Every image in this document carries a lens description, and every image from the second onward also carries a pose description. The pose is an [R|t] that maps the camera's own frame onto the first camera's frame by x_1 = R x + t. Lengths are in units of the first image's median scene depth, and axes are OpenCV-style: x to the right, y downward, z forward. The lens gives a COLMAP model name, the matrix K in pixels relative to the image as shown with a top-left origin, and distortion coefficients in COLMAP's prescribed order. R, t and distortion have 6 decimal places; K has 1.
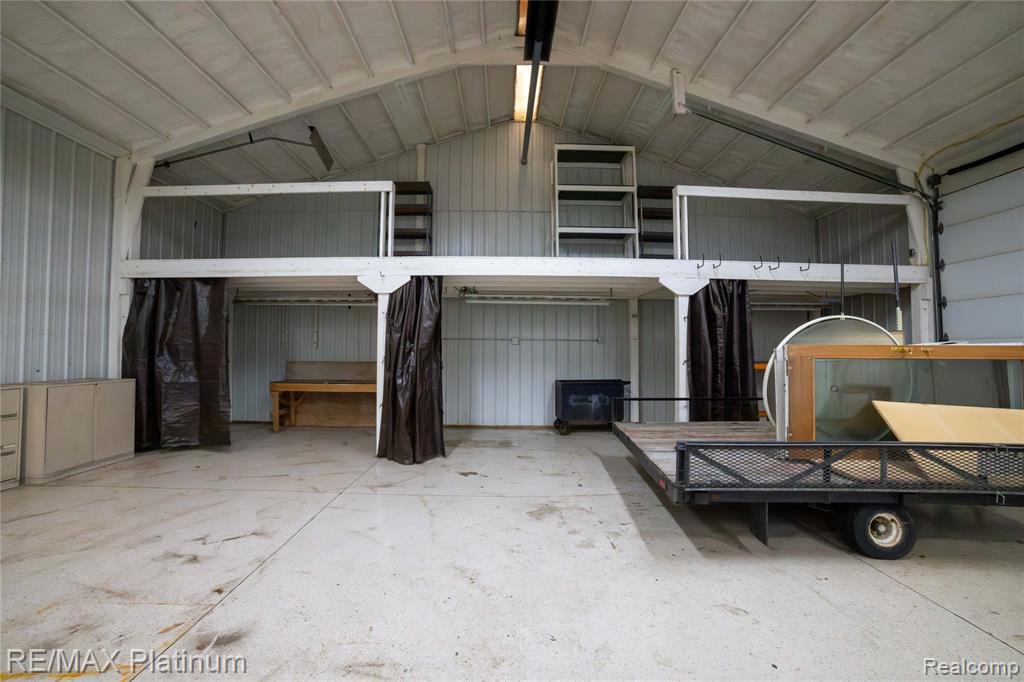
lens RADIAL K [[427.3, 0, 507.0], [0, 427.3, 338.1], [0, 0, 1]] dist [-0.038154, 0.001249]
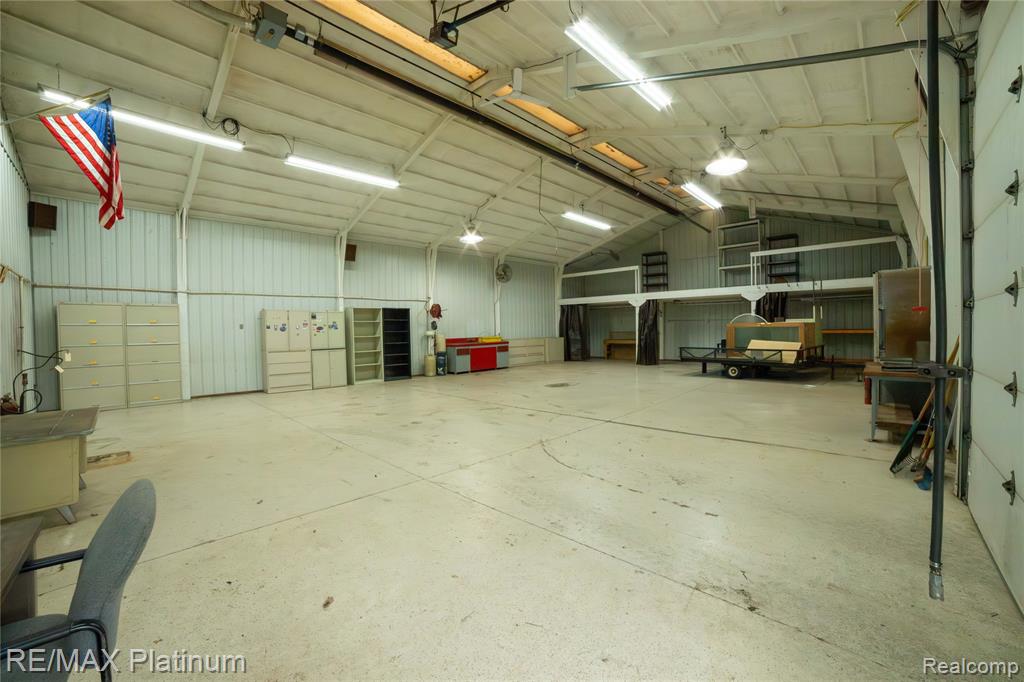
lens RADIAL K [[427.3, 0, 507.7], [0, 427.3, 334.5], [0, 0, 1]] dist [-0.038154, 0.001249]
pose [[0.724651, -0.011977, -0.689011, 0.993392], [0.045764, 0.998478, 0.030774, -0.044243], [0.687594, -0.053832, 0.724097, -1.579122]]
